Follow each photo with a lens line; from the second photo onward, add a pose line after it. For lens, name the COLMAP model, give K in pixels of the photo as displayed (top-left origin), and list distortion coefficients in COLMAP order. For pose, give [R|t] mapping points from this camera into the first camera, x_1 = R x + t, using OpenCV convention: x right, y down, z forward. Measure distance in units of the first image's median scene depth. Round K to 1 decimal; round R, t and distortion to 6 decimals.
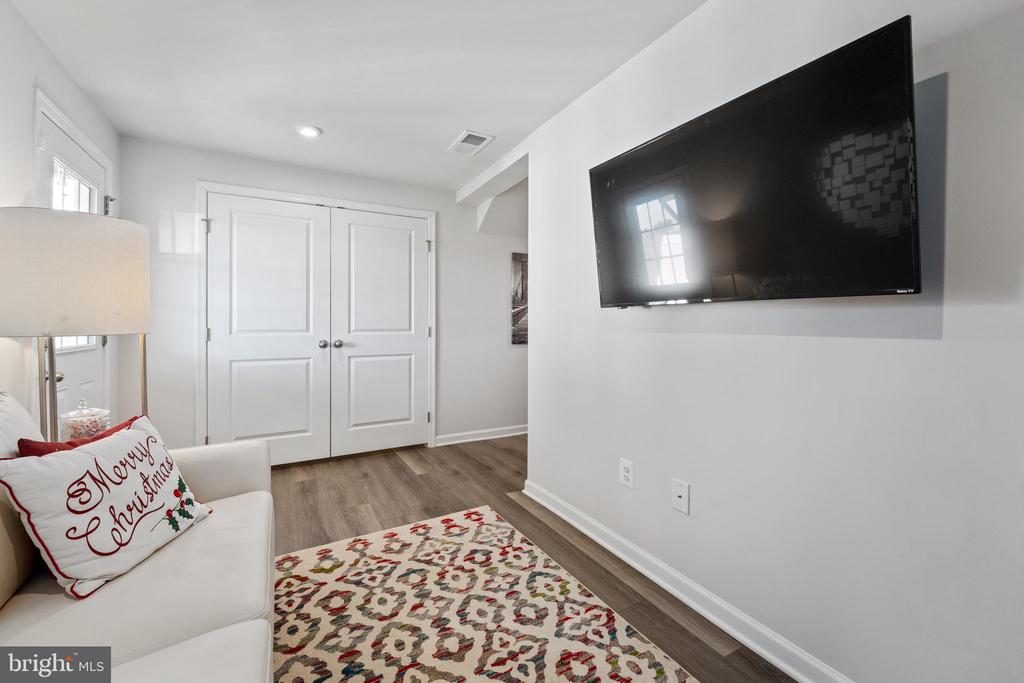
lens RADIAL K [[422.0, 0, 510.5], [0, 422.0, 324.6], [0, 0, 1]] dist [-0.002850, -0.001174]
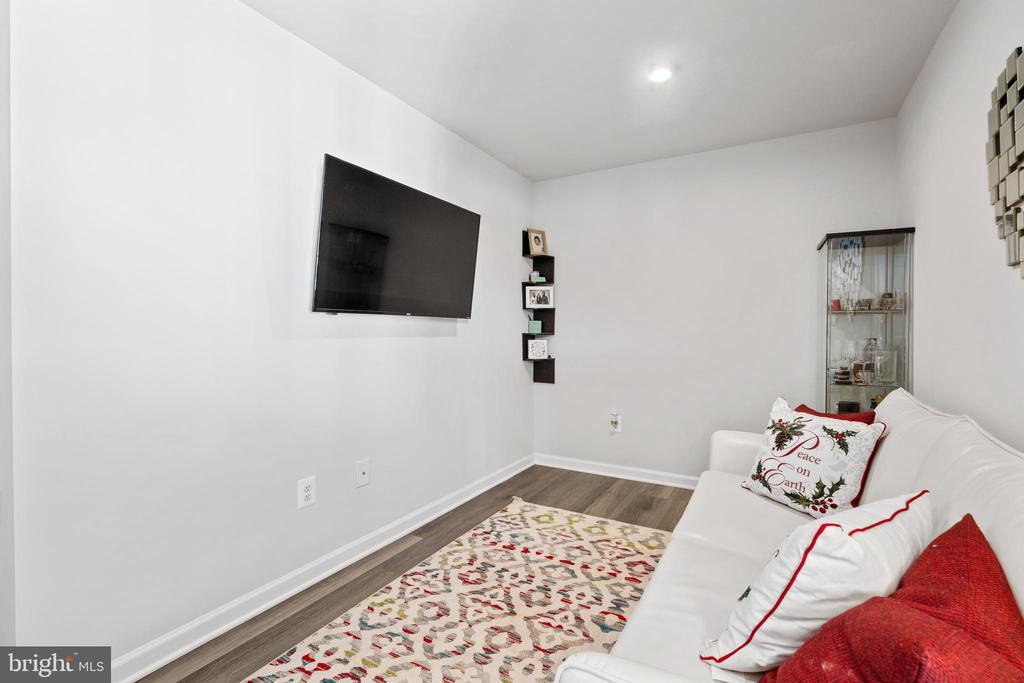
lens RADIAL K [[470.2, 0, 512.2], [0, 470.2, 334.4], [0, 0, 1]] dist [-0.012103, 0.001300]
pose [[-0.521397, -0.012904, 0.853216, -0.895400], [-0.001185, 0.999896, 0.014398, -0.008195], [-0.853313, 0.006496, -0.521358, 1.244341]]
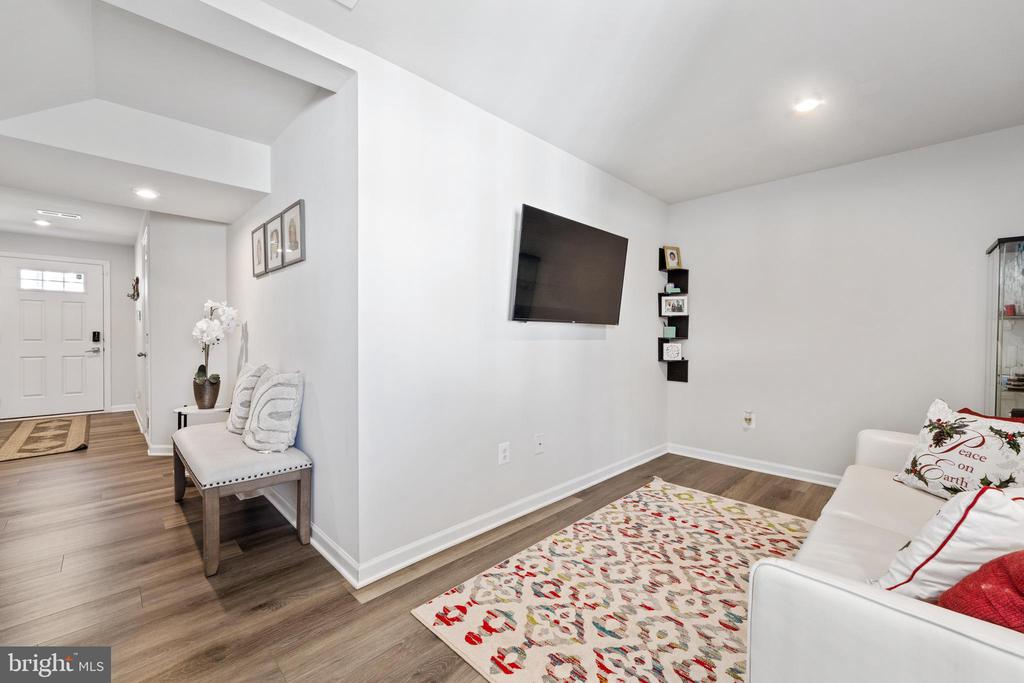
lens RADIAL K [[422.0, 0, 501.3], [0, 422.0, 341.5], [0, 0, 1]] dist [-0.002850, -0.001174]
pose [[-0.263341, -0.020671, 0.964481, -0.999901], [-0.002735, 0.999782, 0.020680, -0.006100], [-0.964699, 0.002808, -0.263340, 1.449305]]
